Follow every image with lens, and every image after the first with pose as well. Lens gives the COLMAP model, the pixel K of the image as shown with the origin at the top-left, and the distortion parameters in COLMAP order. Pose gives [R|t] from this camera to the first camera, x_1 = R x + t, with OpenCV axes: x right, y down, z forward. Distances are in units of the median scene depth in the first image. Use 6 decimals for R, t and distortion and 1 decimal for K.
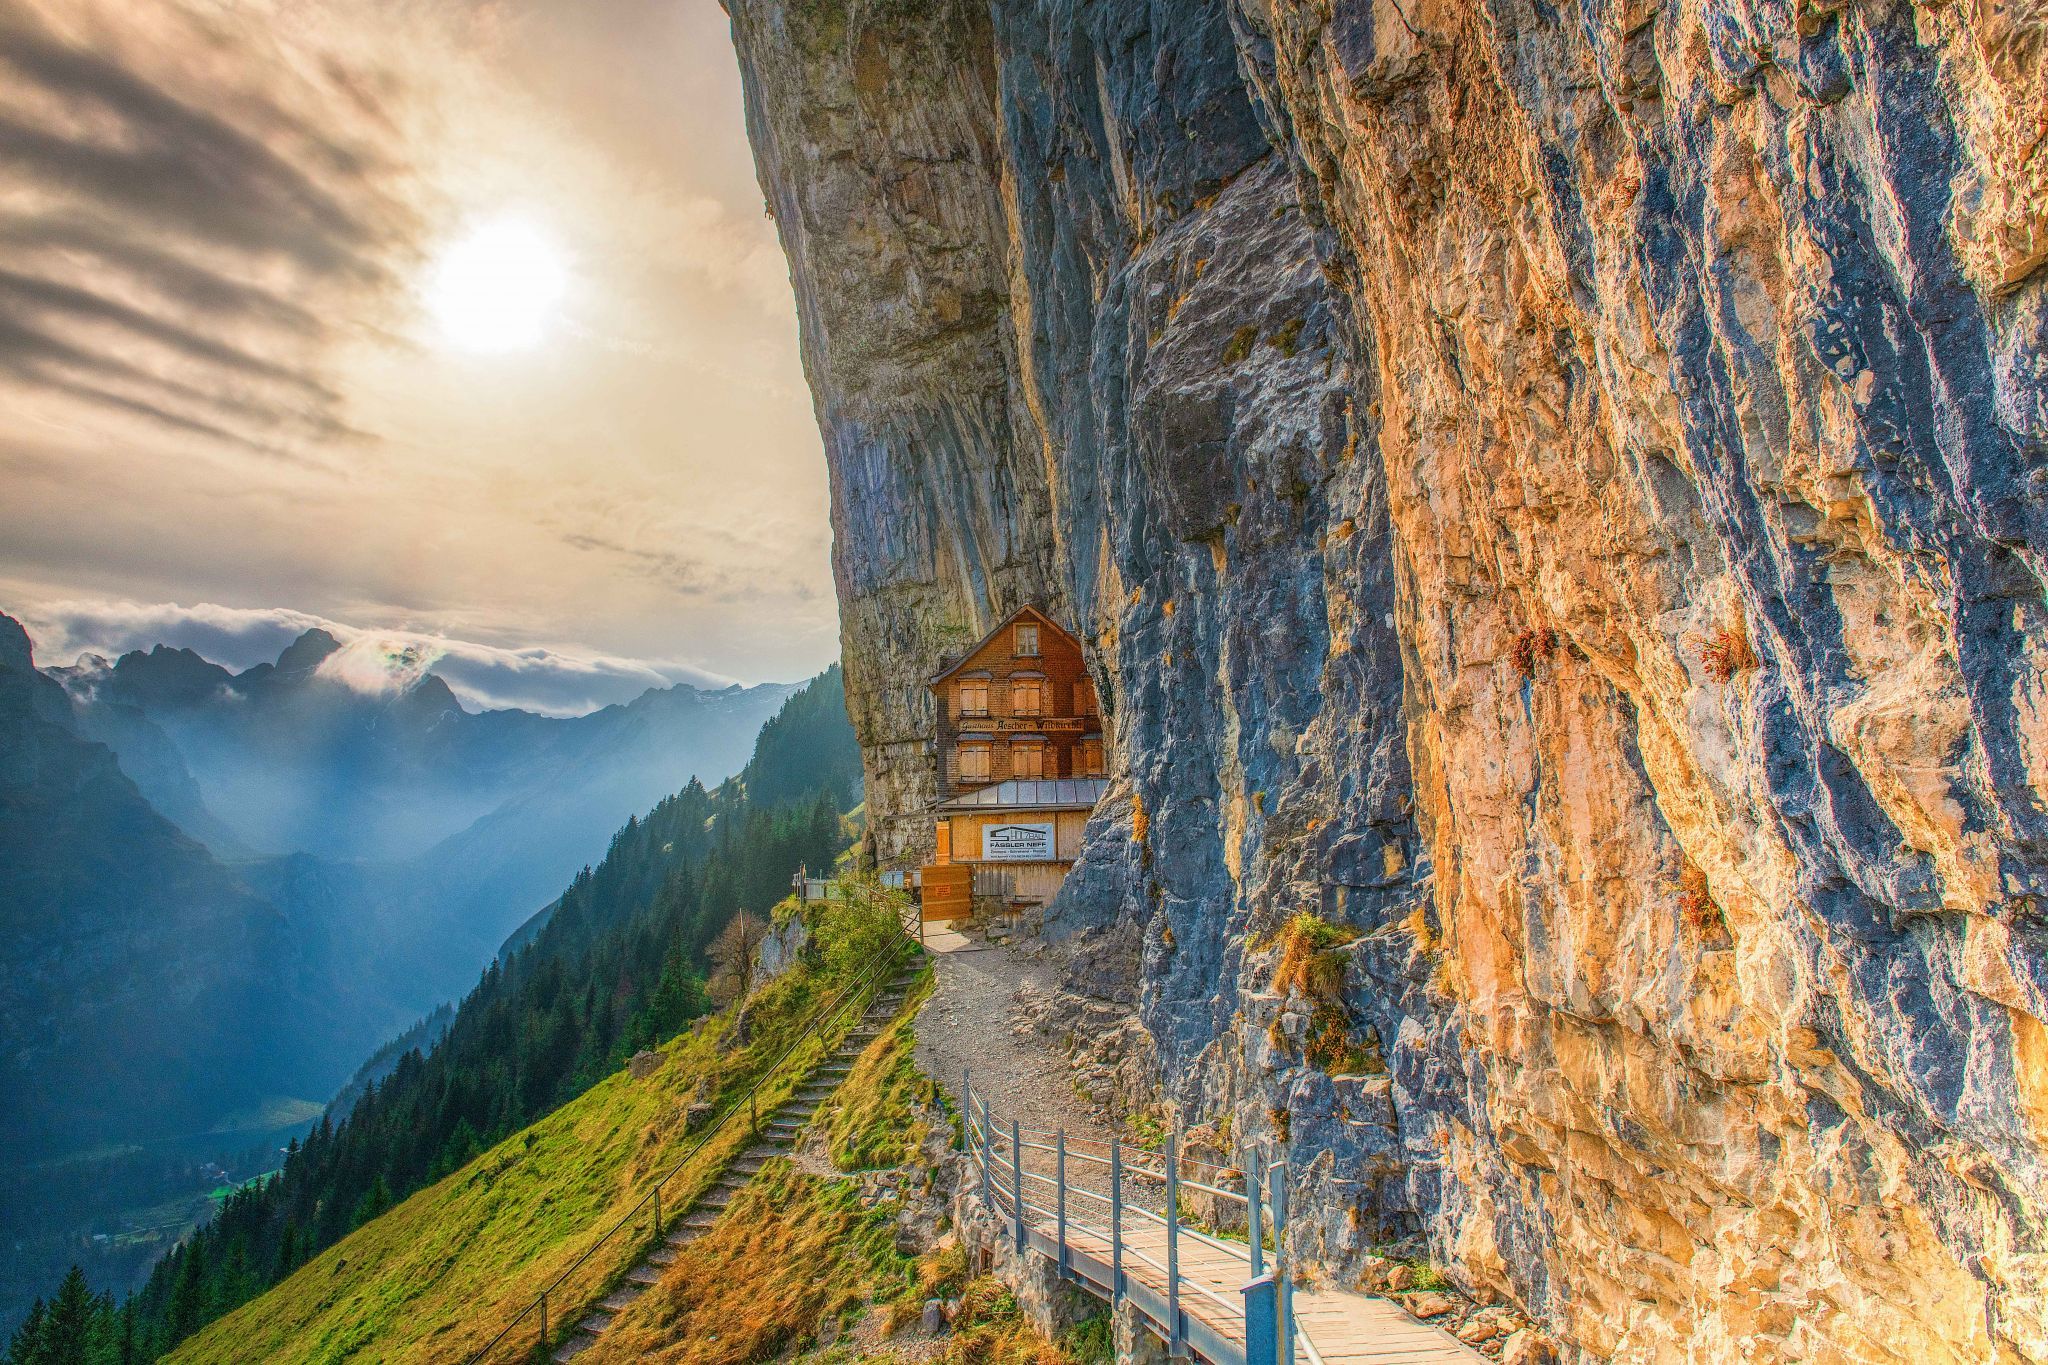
lens RADIAL K [[1374.7, 0, 1024.0], [0, 1374.7, 682.5], [0, 0, 1]] dist [-0.049003, -0.001987]
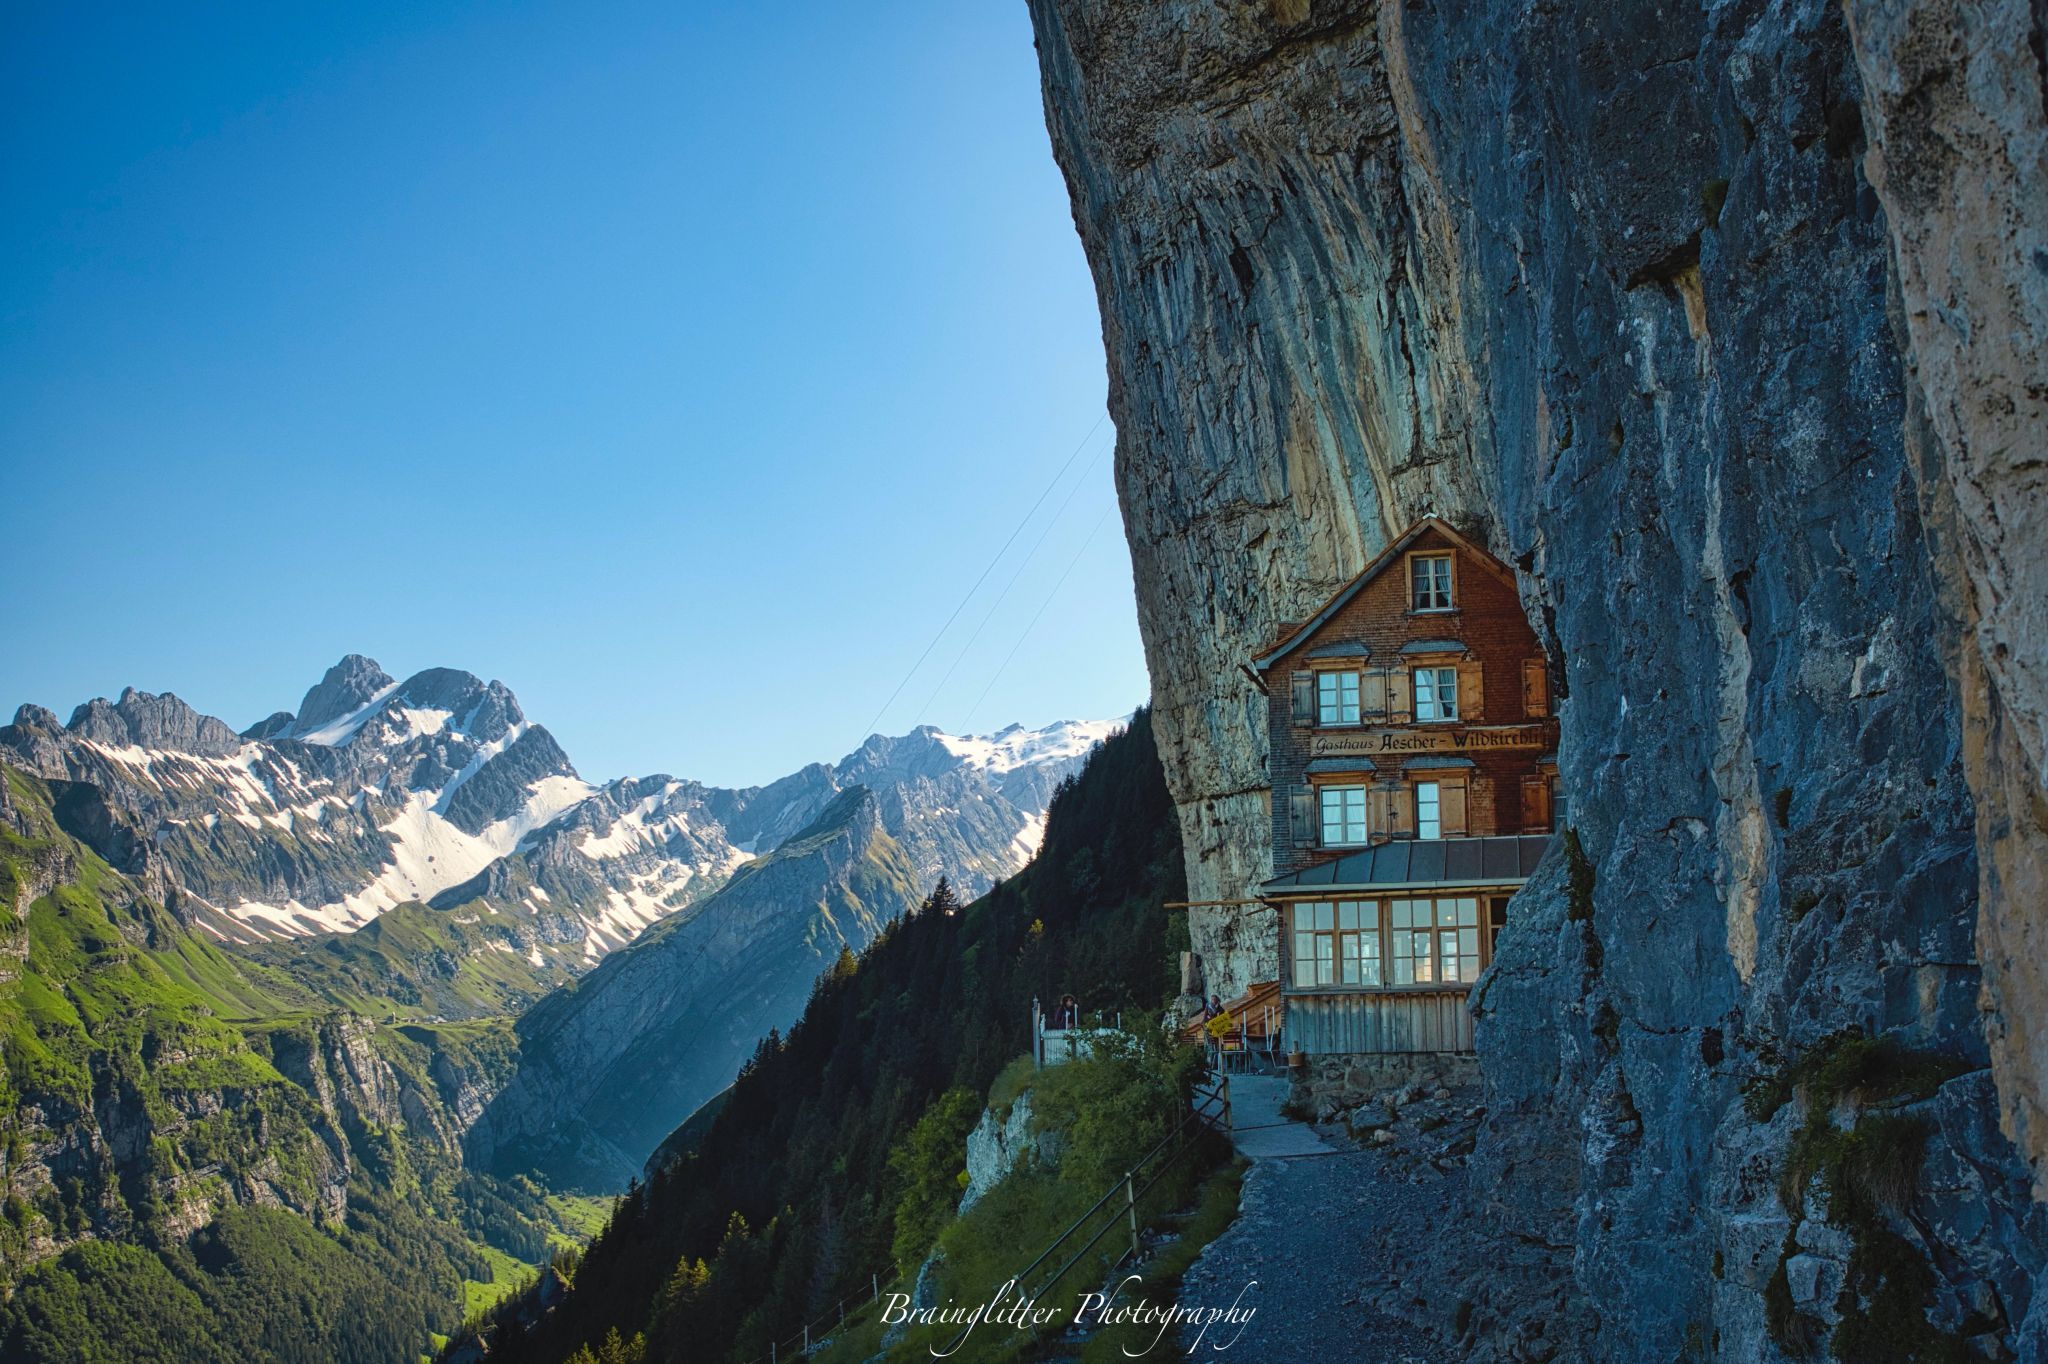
lens RADIAL K [[2361.5, 0, 1014.2], [0, 2361.5, 778.3], [0, 0, 1]] dist [-0.145161, 0.073020]
pose [[0.978041, -0.025740, -0.206816, 0.053161], [0.031374, 0.999219, 0.024006, 0.032405], [0.206036, -0.029968, 0.978085, 0.117250]]
